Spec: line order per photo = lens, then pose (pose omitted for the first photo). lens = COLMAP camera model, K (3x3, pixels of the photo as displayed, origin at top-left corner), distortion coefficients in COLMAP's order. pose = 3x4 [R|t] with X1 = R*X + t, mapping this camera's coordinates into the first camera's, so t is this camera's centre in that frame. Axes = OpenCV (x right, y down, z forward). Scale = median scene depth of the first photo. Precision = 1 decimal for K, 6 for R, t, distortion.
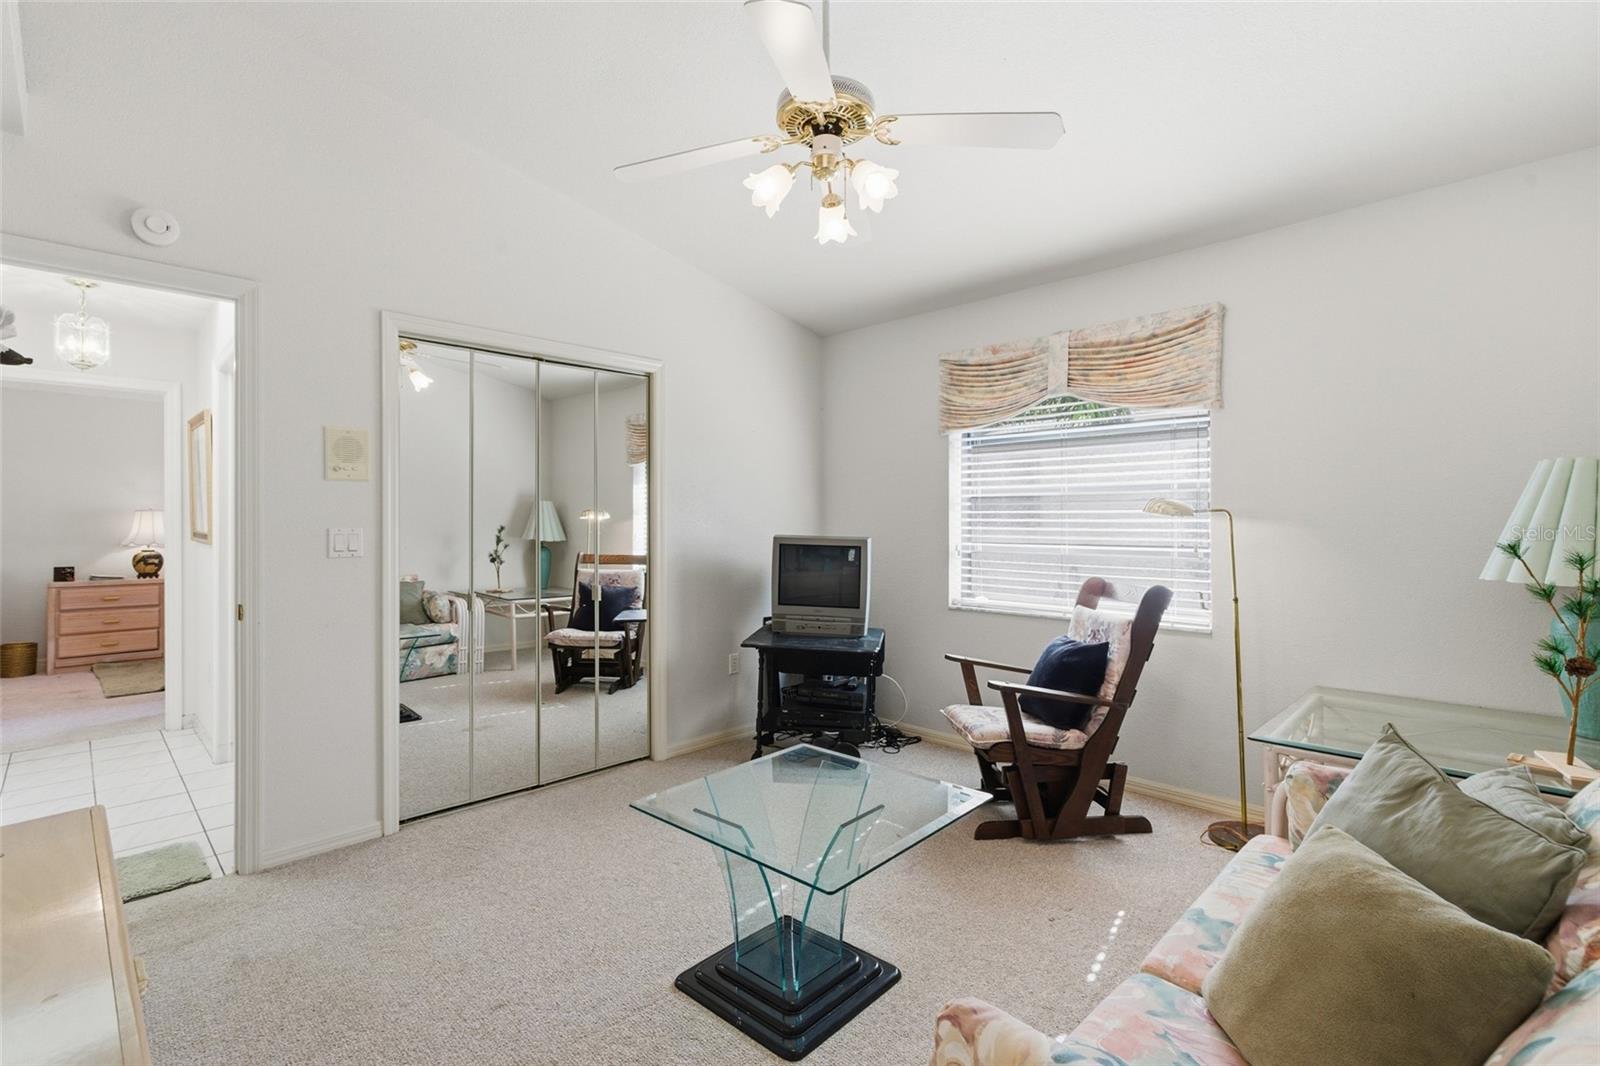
lens RADIAL K [[721.1, 0, 802.3], [0, 721.1, 523.0], [0, 0, 1]] dist [-0.003042, 0.003194]
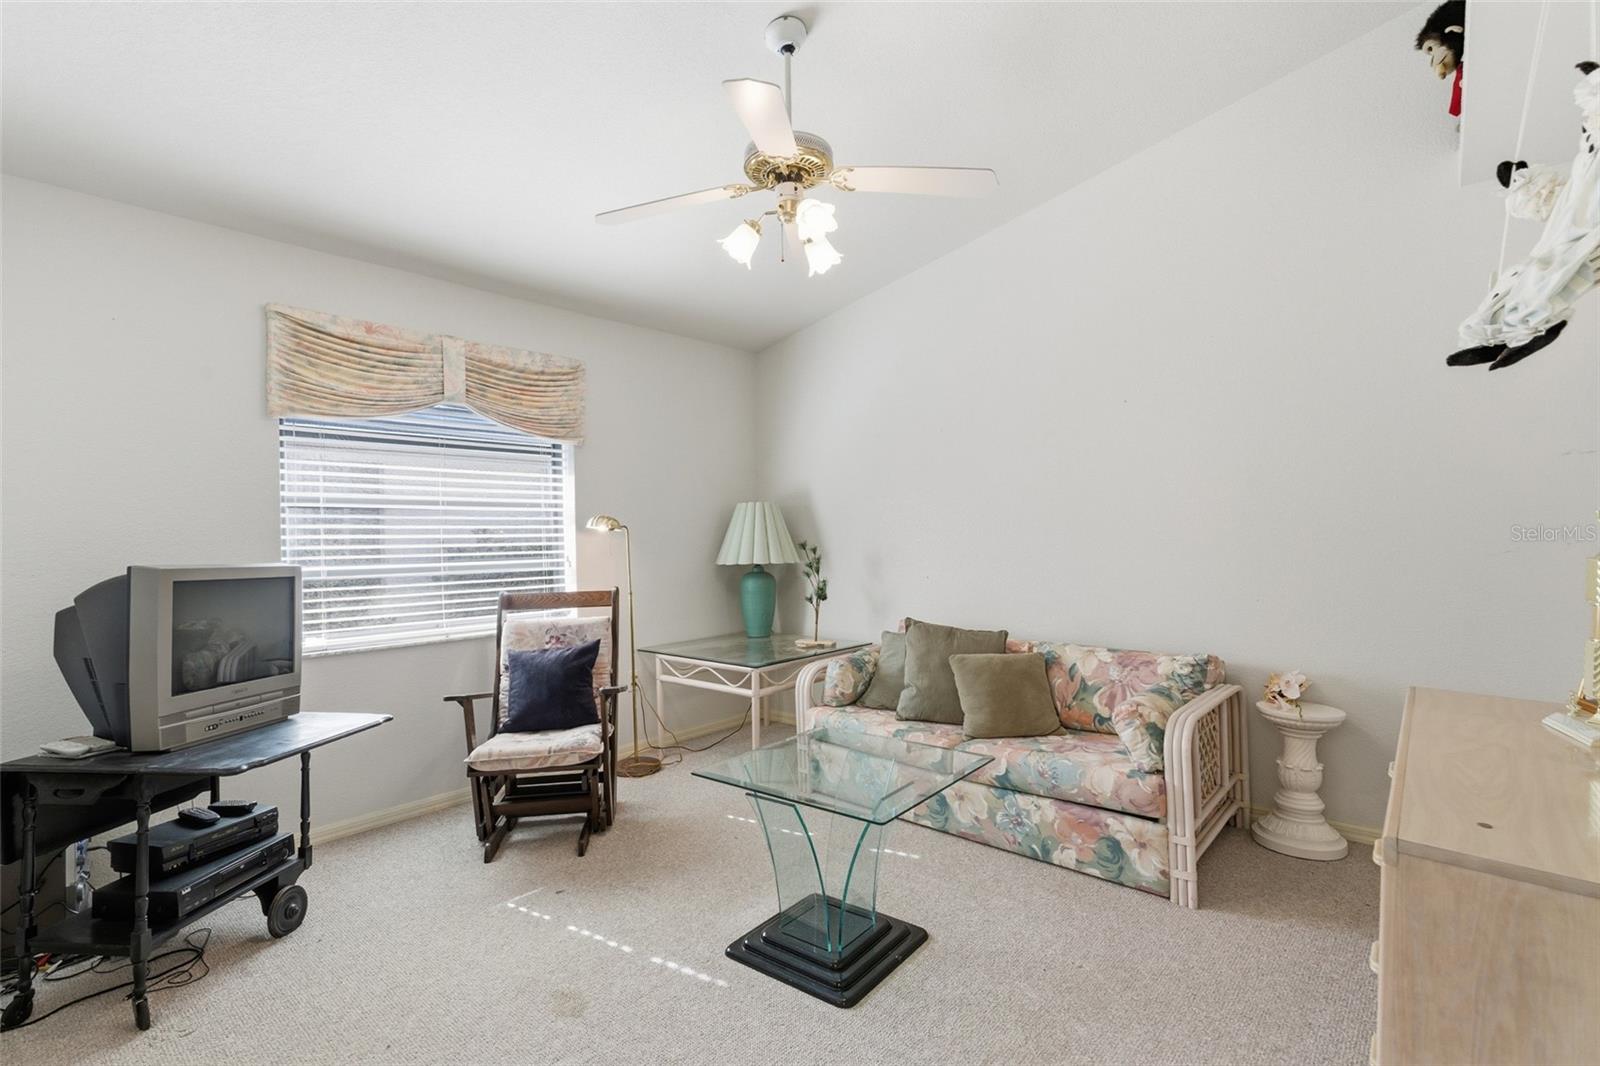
lens RADIAL K [[721.1, 0, 802.3], [0, 721.1, 523.0], [0, 0, 1]] dist [-0.003042, 0.003194]
pose [[-0.023563, 0.016191, 0.999591, -0.978451], [0.013055, 0.999789, -0.015887, 0.000819], [-0.999637, 0.012675, -0.023770, 0.929630]]
